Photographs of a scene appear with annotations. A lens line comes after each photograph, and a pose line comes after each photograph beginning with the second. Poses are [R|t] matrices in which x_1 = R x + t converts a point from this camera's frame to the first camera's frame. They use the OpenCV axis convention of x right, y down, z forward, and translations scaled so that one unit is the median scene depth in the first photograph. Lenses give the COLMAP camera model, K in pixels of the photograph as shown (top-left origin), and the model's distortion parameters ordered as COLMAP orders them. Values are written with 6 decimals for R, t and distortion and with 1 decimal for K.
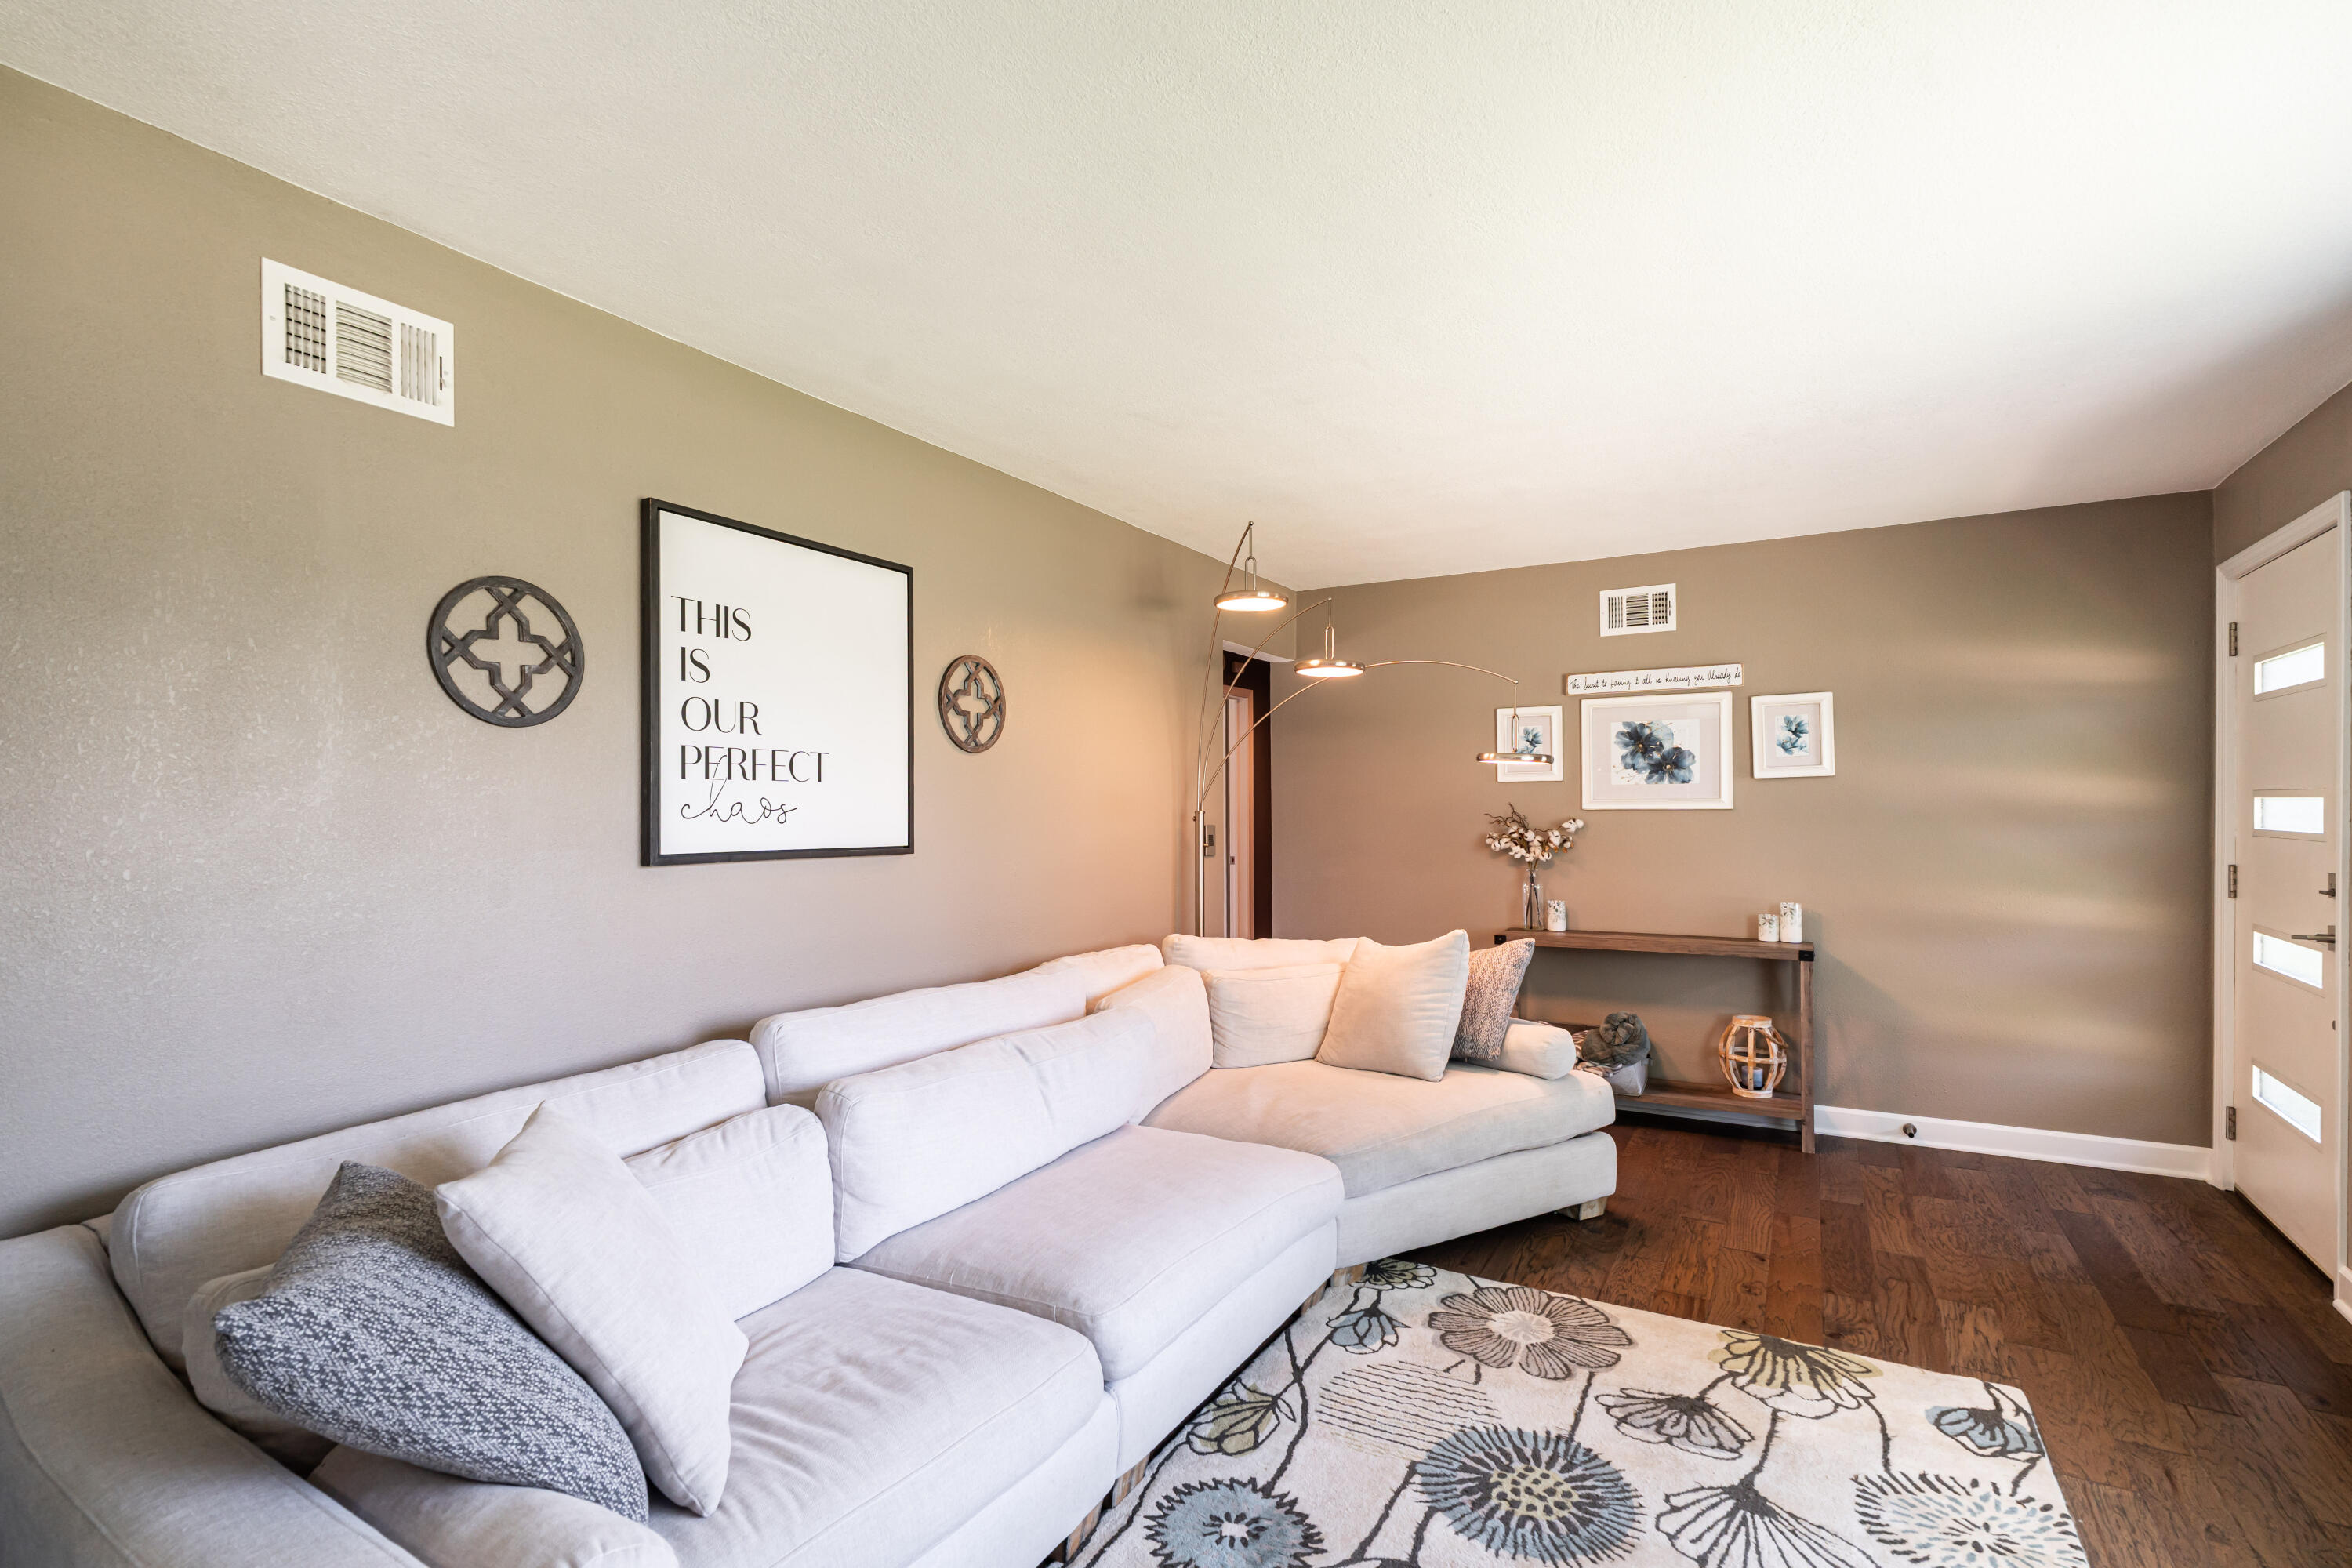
lens RADIAL K [[1077.9, 0, 1180.9], [0, 1077.9, 807.4], [0, 0, 1]] dist [-0.004283, 0.001627]
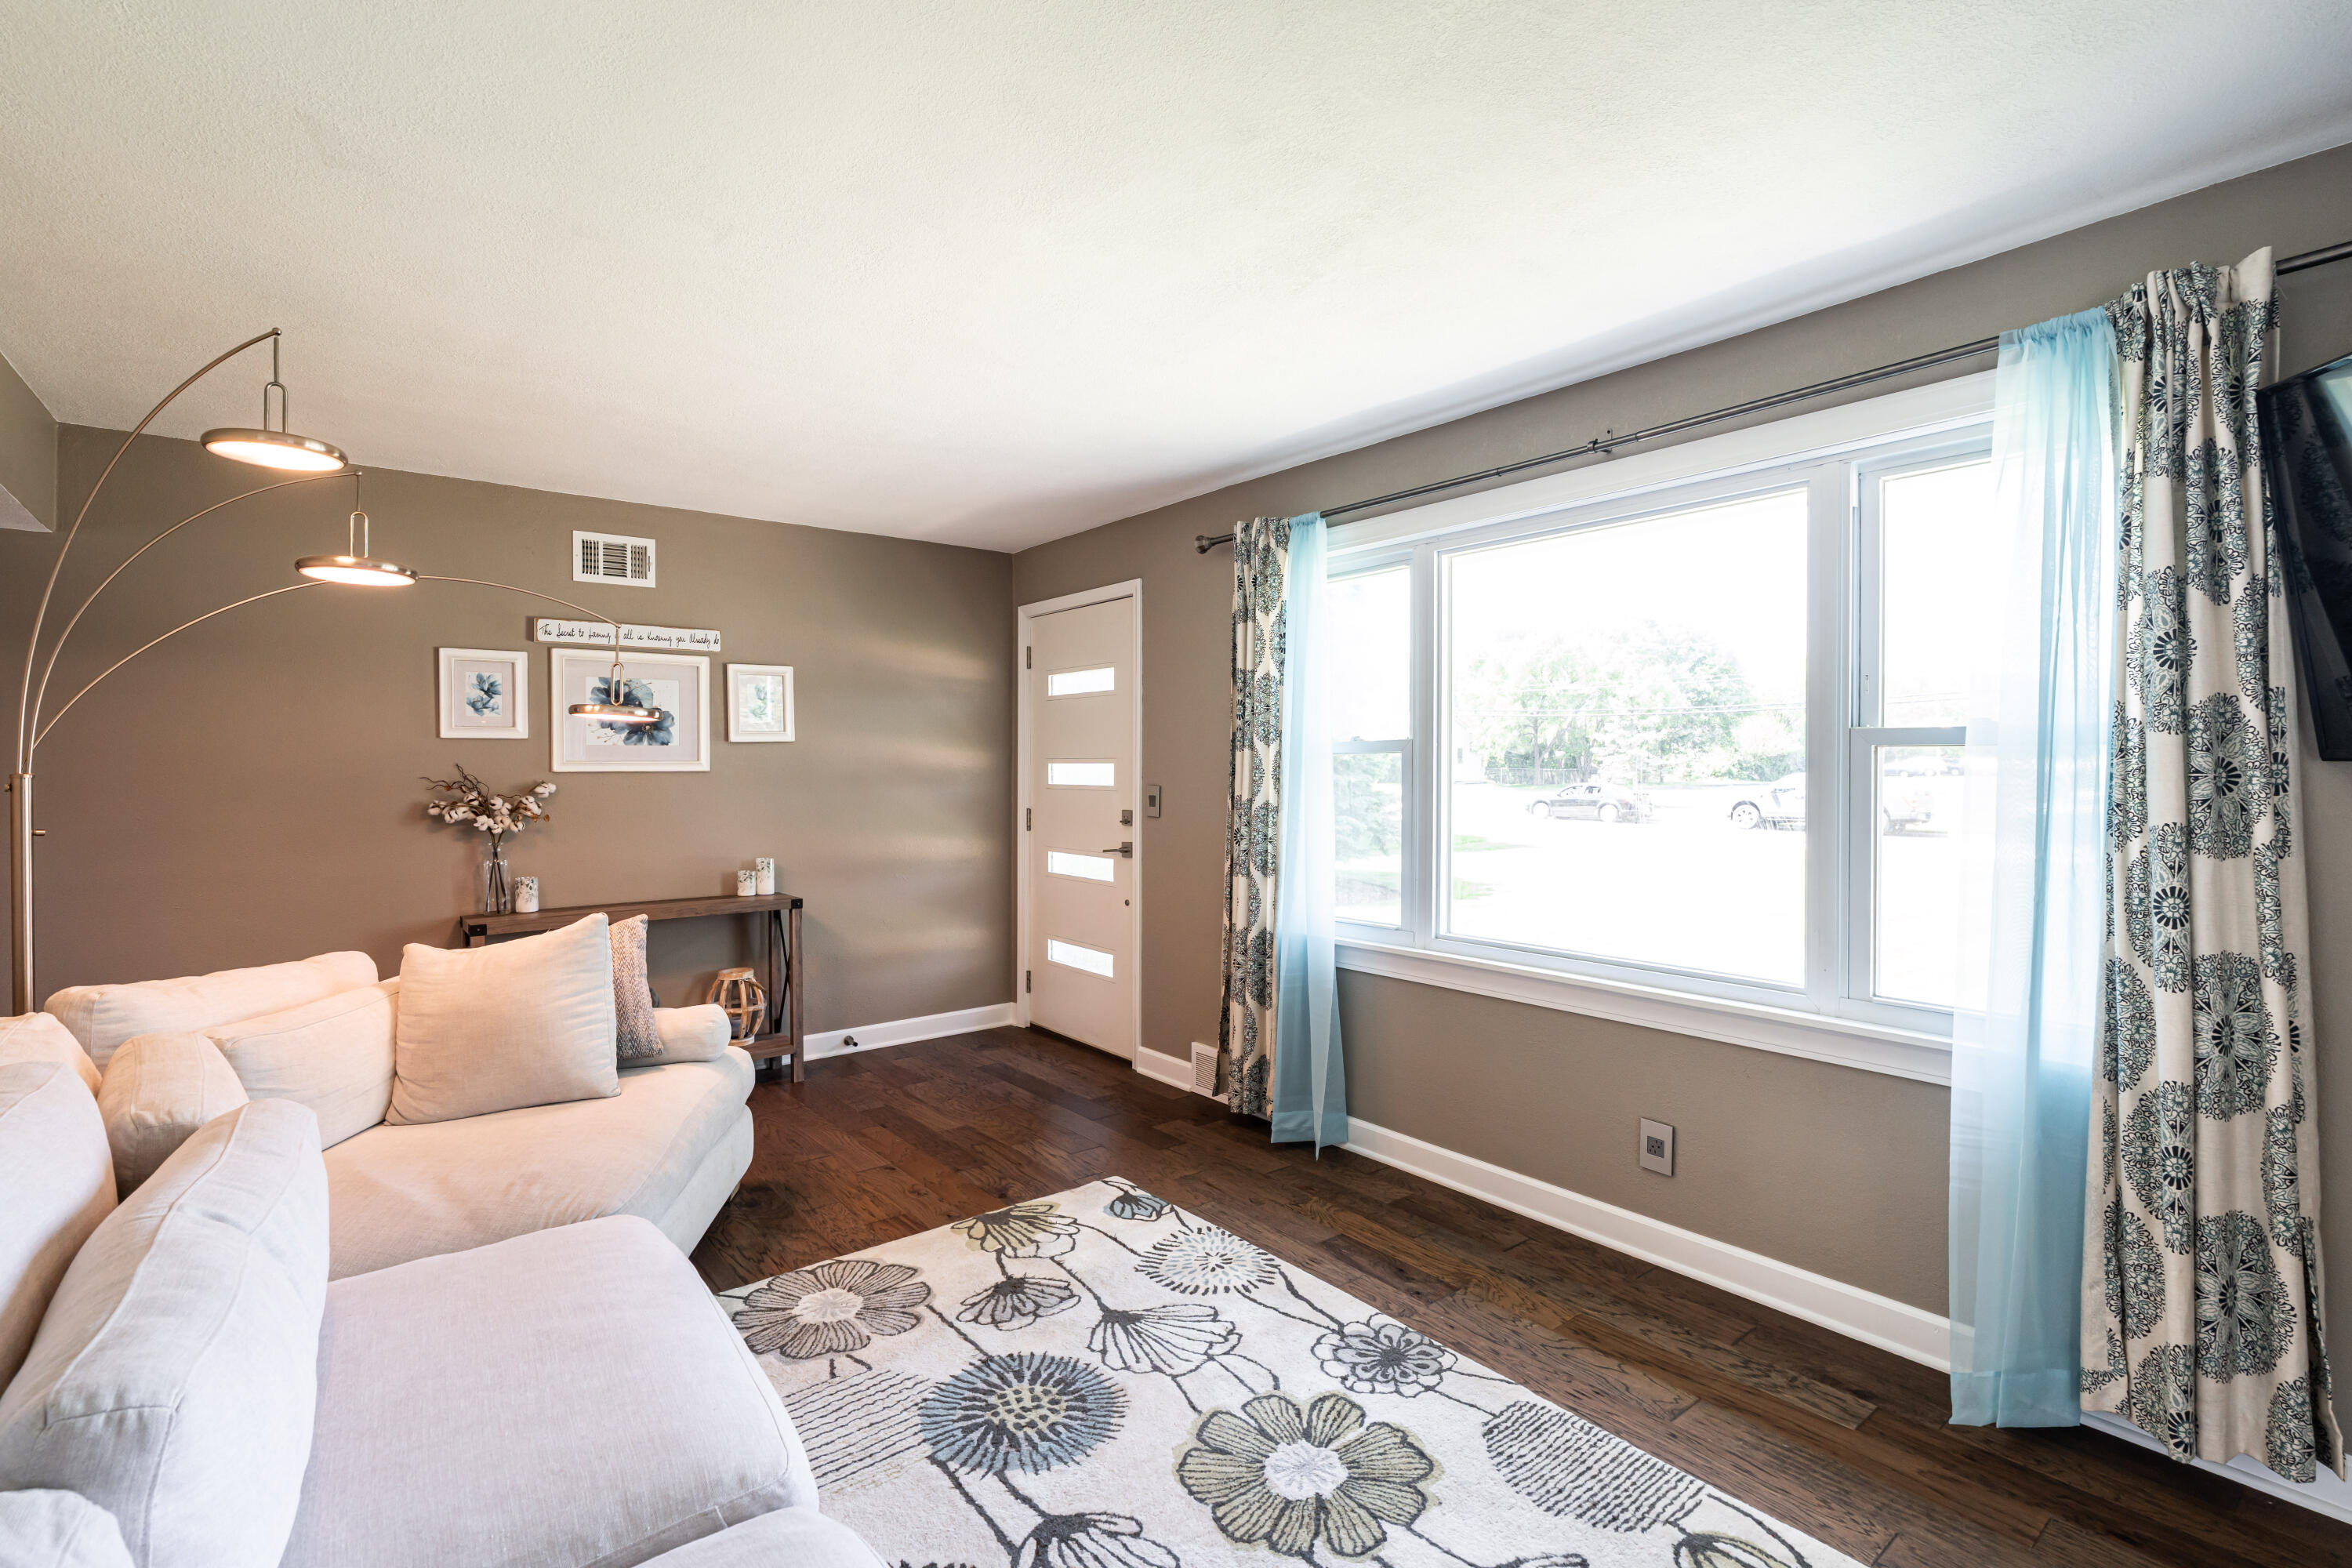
lens RADIAL K [[1077.9, 0, 1164.4], [0, 1077.9, 770.9], [0, 0, 1]] dist [-0.004283, 0.001627]
pose [[0.373324, 0.001621, 0.927700, -0.343294], [-0.000823, 0.999999, -0.001416, 0.002806], [-0.927701, -0.000235, 0.373325, 0.265307]]
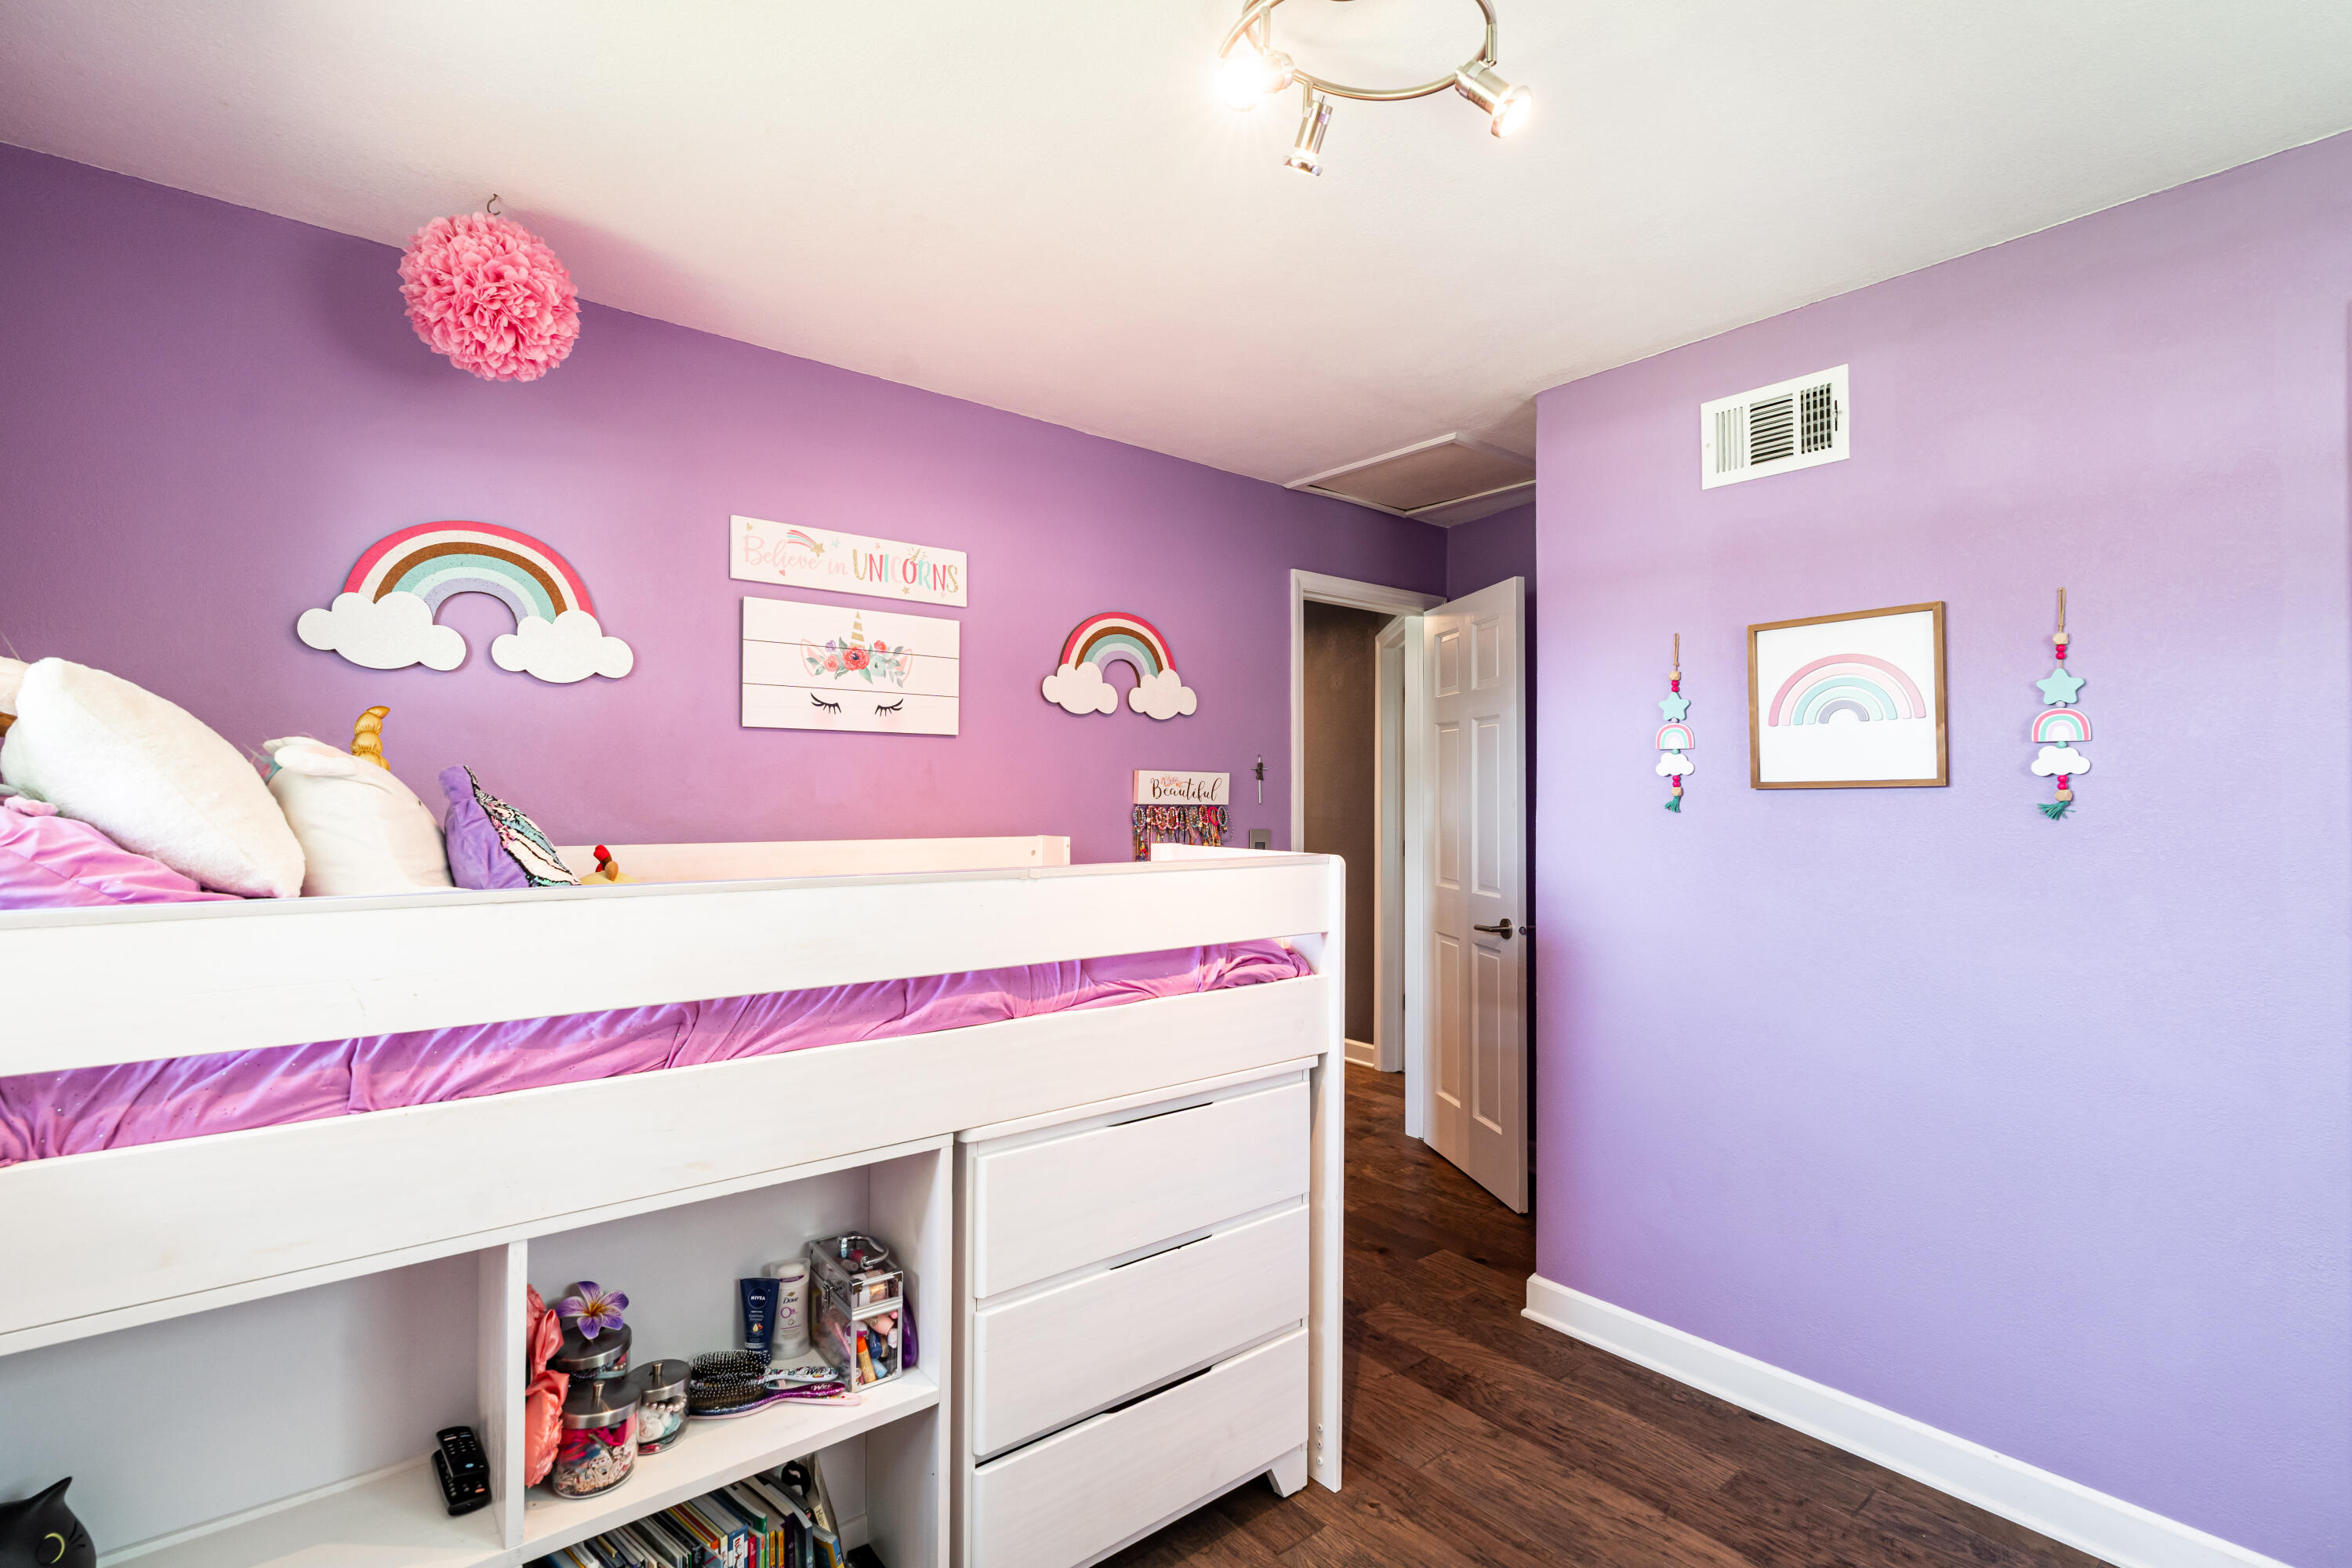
lens RADIAL K [[1077.9, 0, 1176.5], [0, 1077.9, 782.1], [0, 0, 1]] dist [-0.004283, 0.001627]
pose [[0.941051, 0.001460, -0.338260, 0.426496], [-0.004902, 0.999945, -0.009322, -0.012885], [0.338228, 0.010430, 0.941006, 0.548075]]
